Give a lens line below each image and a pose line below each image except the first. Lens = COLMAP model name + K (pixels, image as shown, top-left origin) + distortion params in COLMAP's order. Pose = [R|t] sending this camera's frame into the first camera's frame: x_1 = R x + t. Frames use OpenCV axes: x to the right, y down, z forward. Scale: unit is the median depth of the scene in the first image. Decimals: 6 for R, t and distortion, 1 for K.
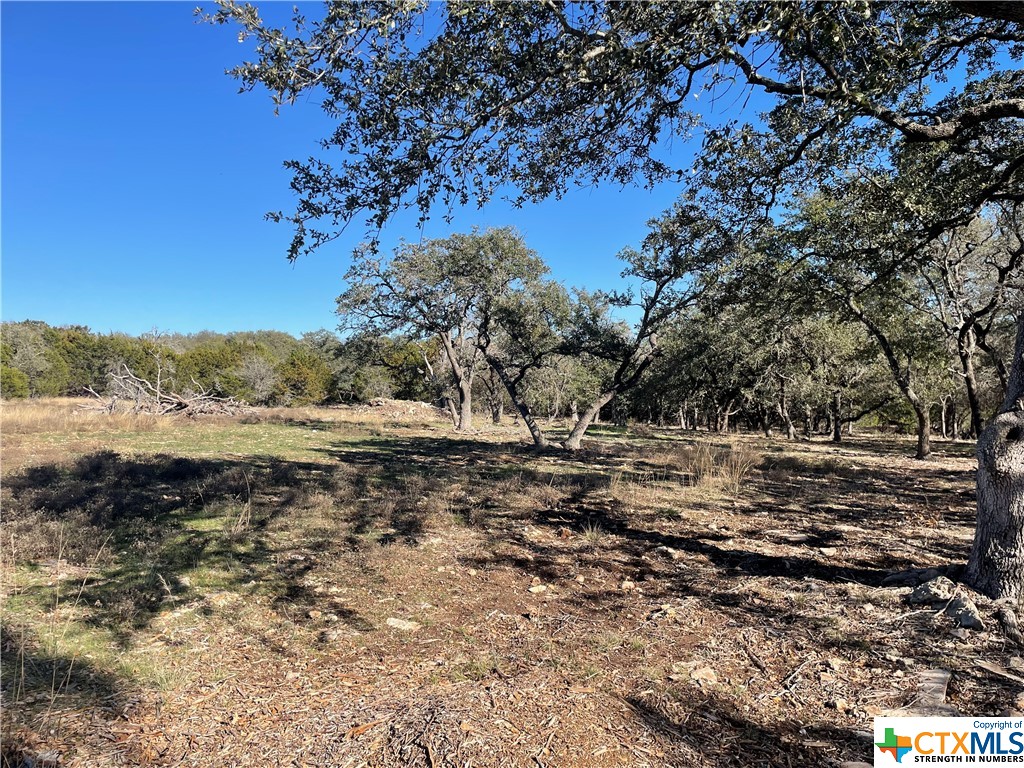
lens RADIAL K [[765.8, 0, 520.2], [0, 765.8, 381.5], [0, 0, 1]] dist [0.089582, -0.117581]
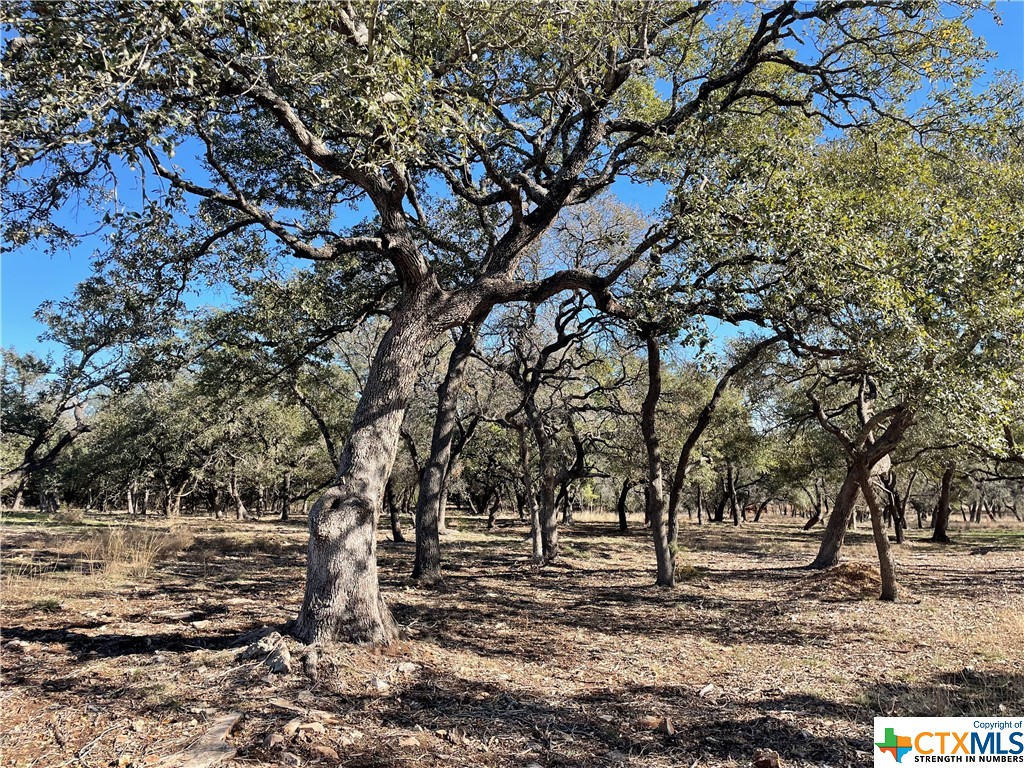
lens RADIAL K [[765.8, 0, 520.2], [0, 765.8, 381.5], [0, 0, 1]] dist [0.089582, -0.117581]
pose [[0.792103, 0.073592, 0.605935, 0.056801], [-0.010813, 0.994241, -0.106617, 0.000018], [-0.610292, 0.077900, 0.788337, -0.084462]]
